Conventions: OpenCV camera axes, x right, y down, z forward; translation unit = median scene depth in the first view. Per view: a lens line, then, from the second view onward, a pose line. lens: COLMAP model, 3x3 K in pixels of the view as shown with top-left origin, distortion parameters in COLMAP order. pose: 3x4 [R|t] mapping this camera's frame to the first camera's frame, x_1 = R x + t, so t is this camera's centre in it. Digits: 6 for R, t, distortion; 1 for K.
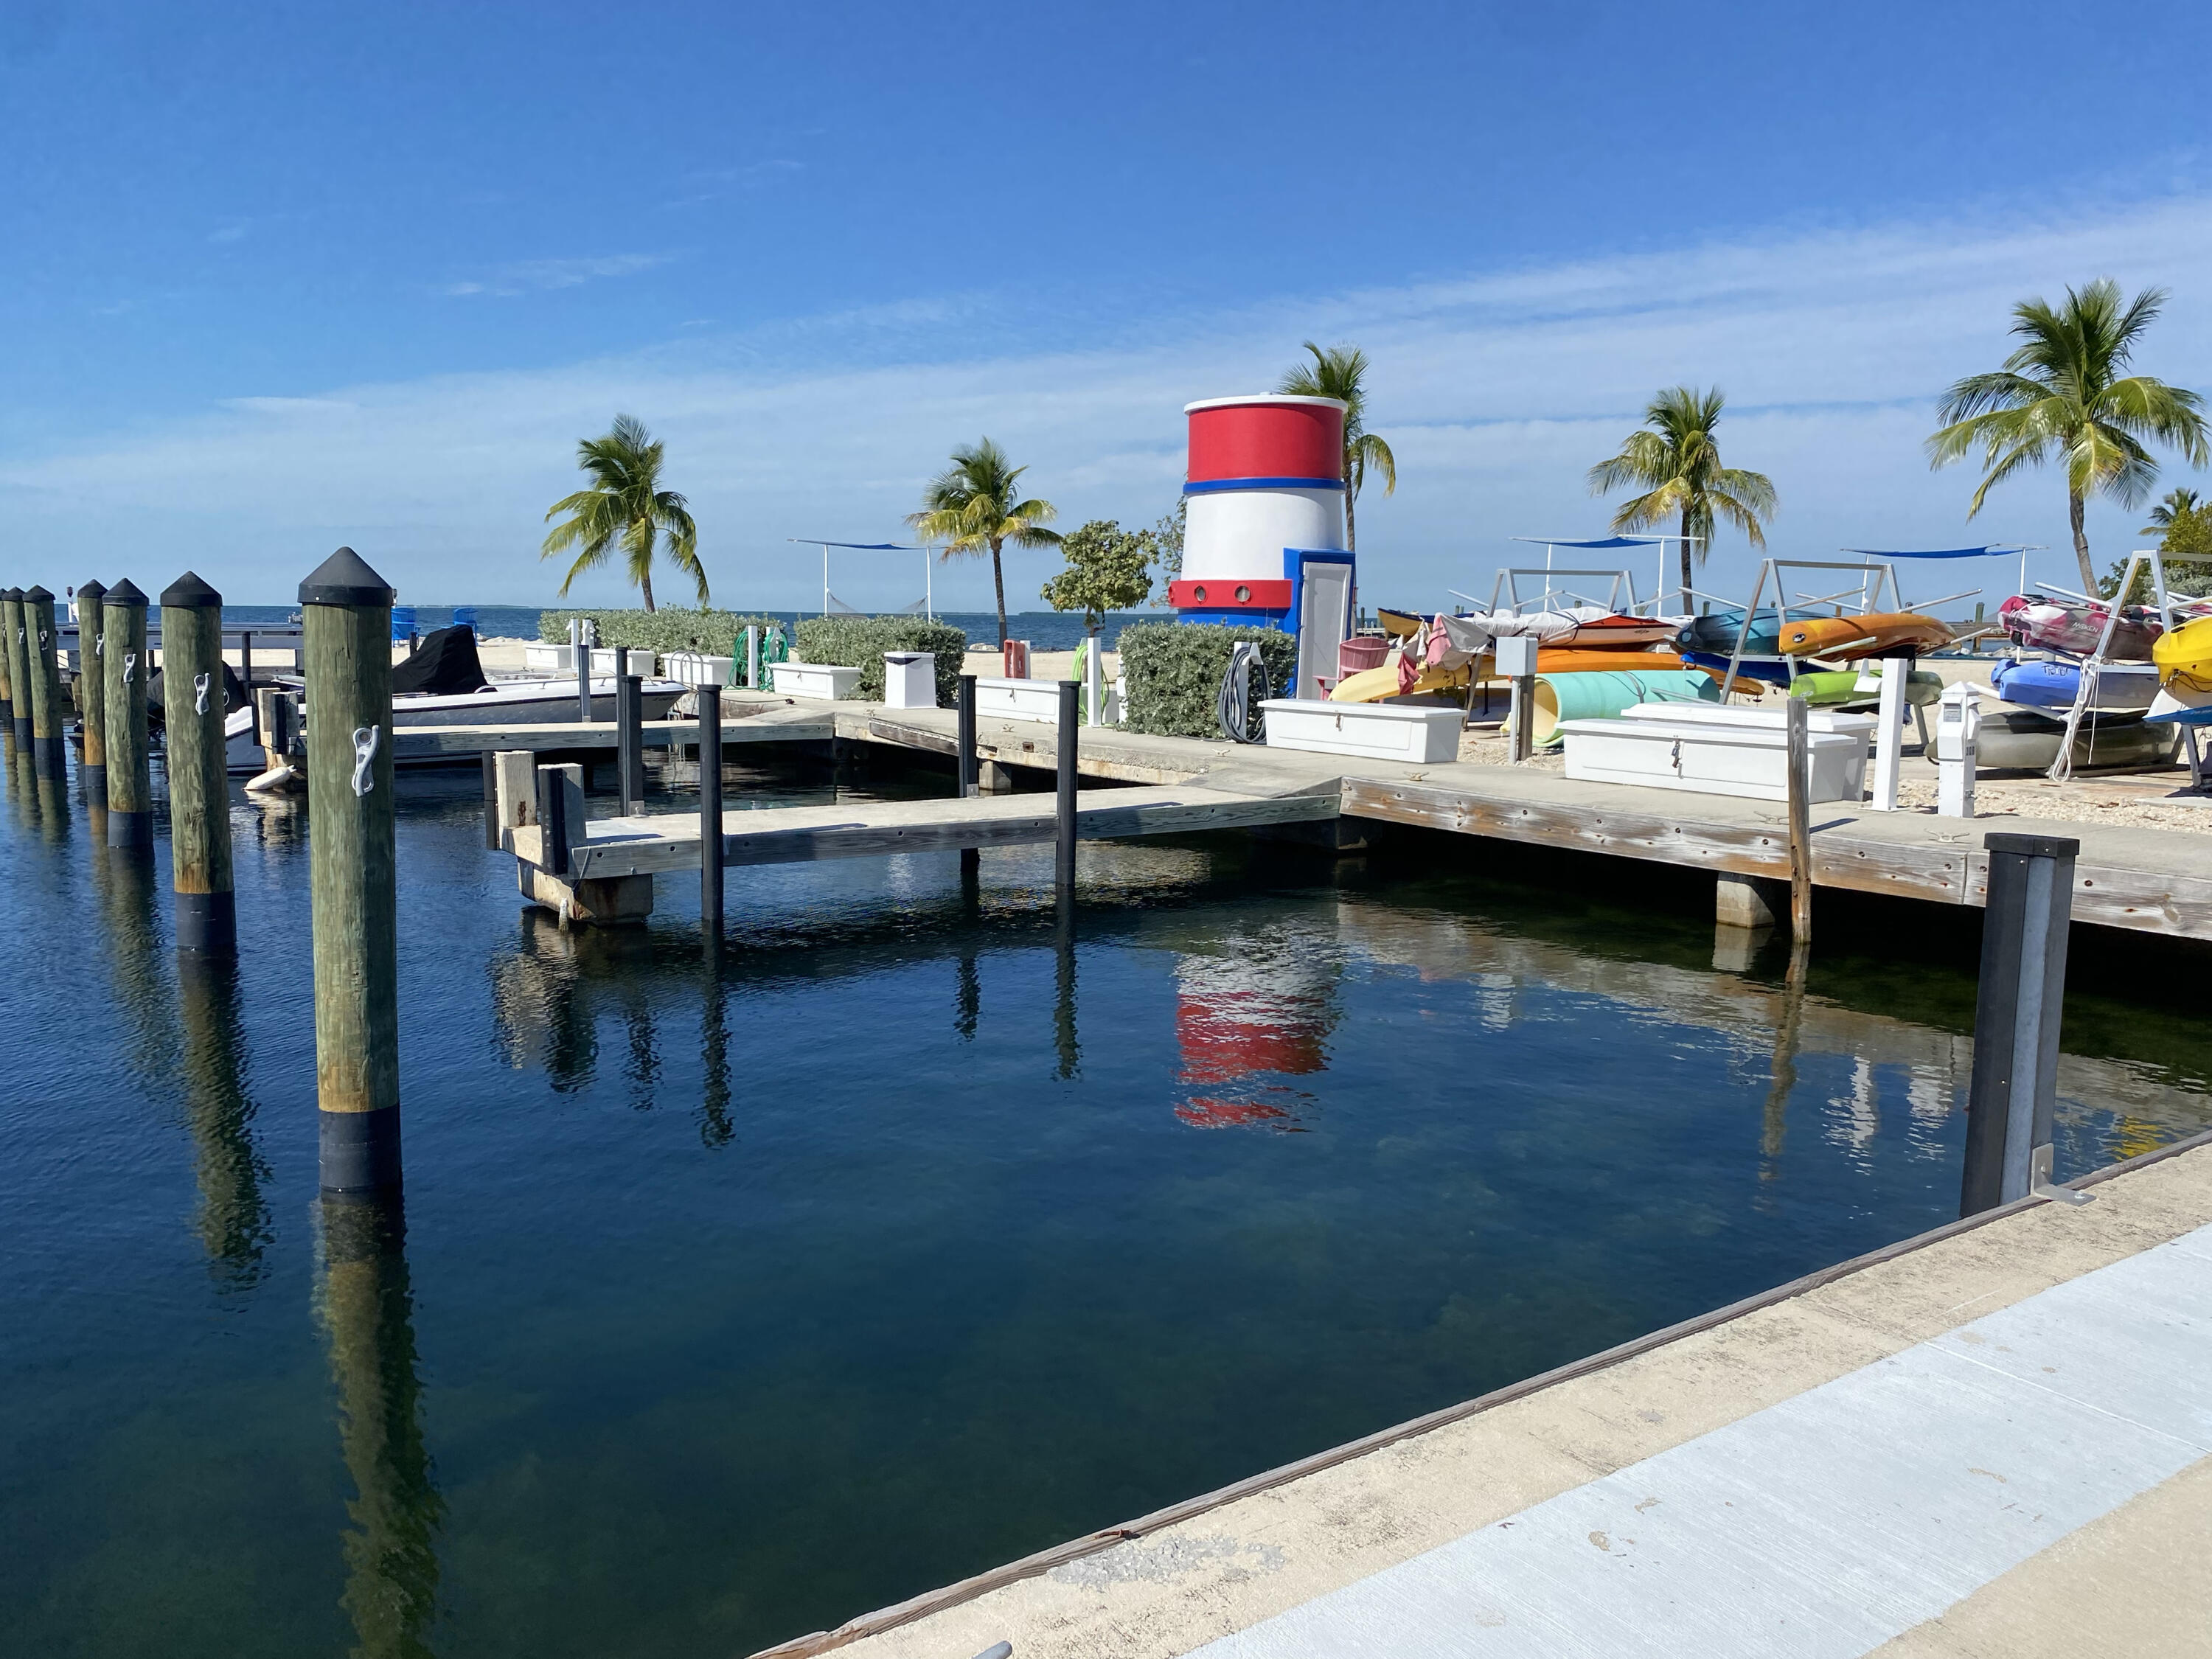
lens RADIAL K [[1733.2, 0, 1099.4], [0, 1733.2, 828.4], [0, 0, 1]] dist [0.006330, 0.000549]
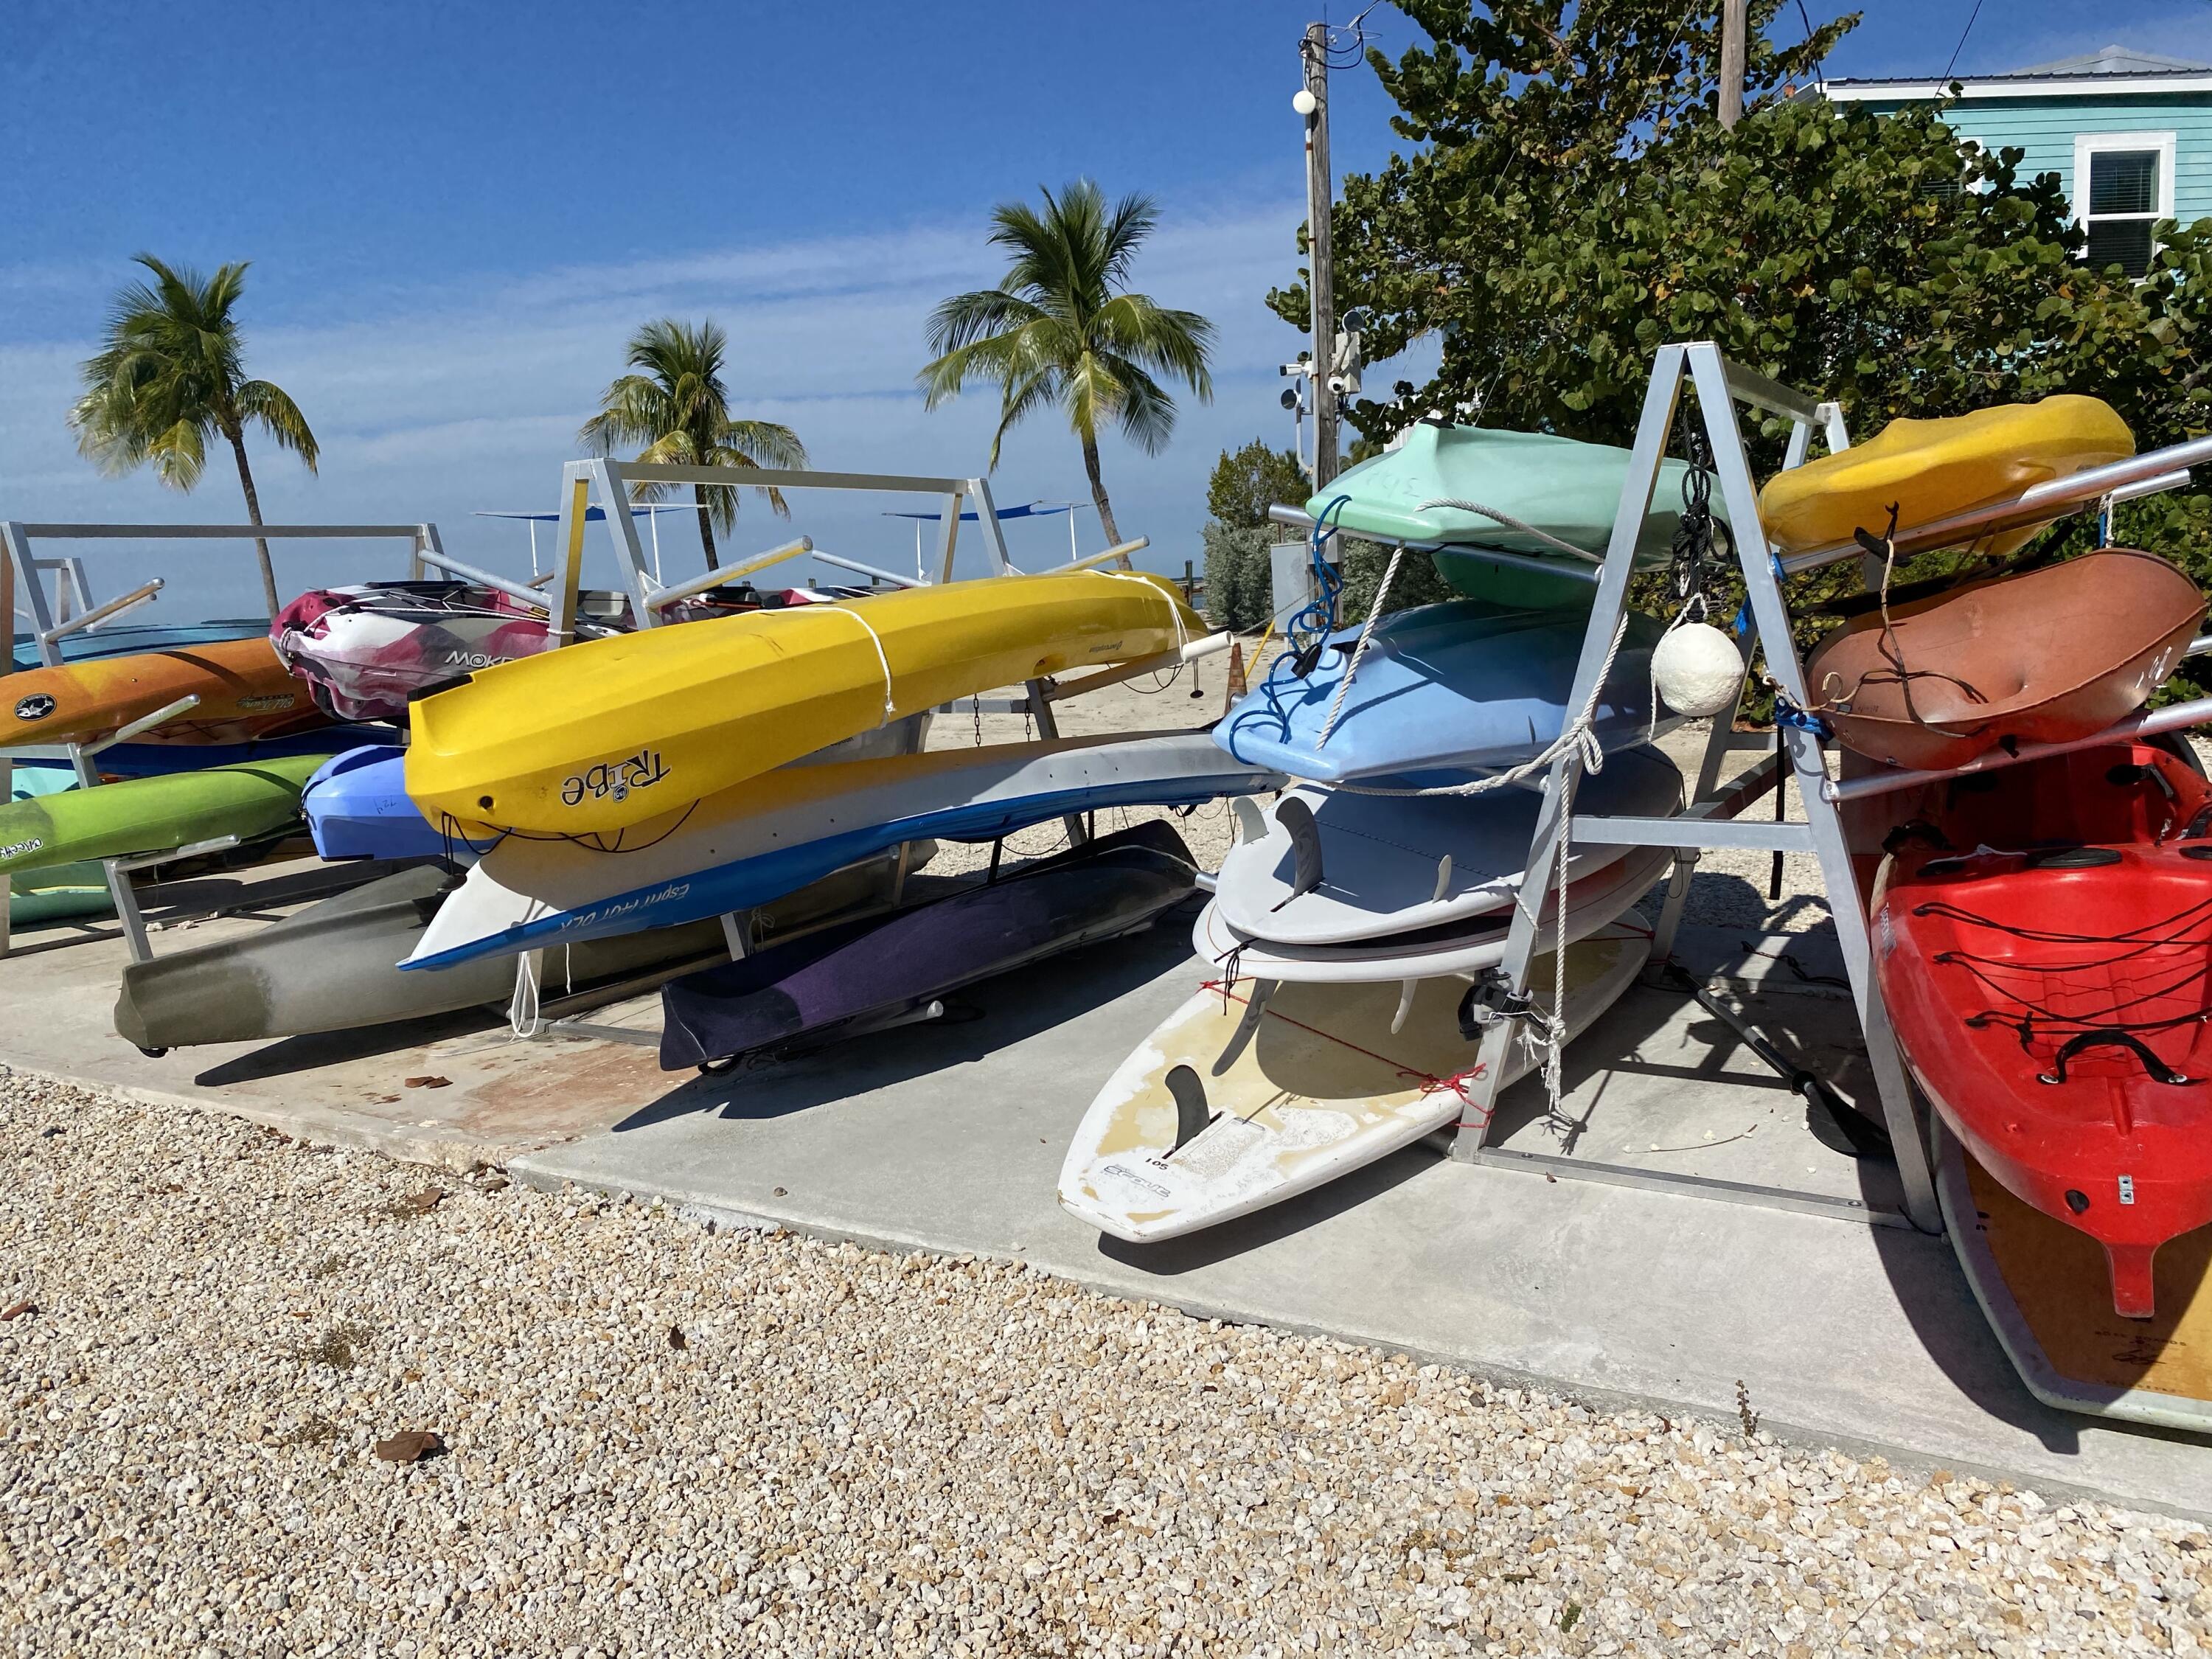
lens RADIAL K [[1733.2, 0, 1115.5], [0, 1733.2, 830.9], [0, 0, 1]] dist [0.006330, 0.000549]
pose [[0.910340, -0.110028, 0.398968, 0.211887], [0.105481, 0.993860, 0.033407, -0.027931], [-0.400194, 0.011672, 0.916356, 0.218636]]
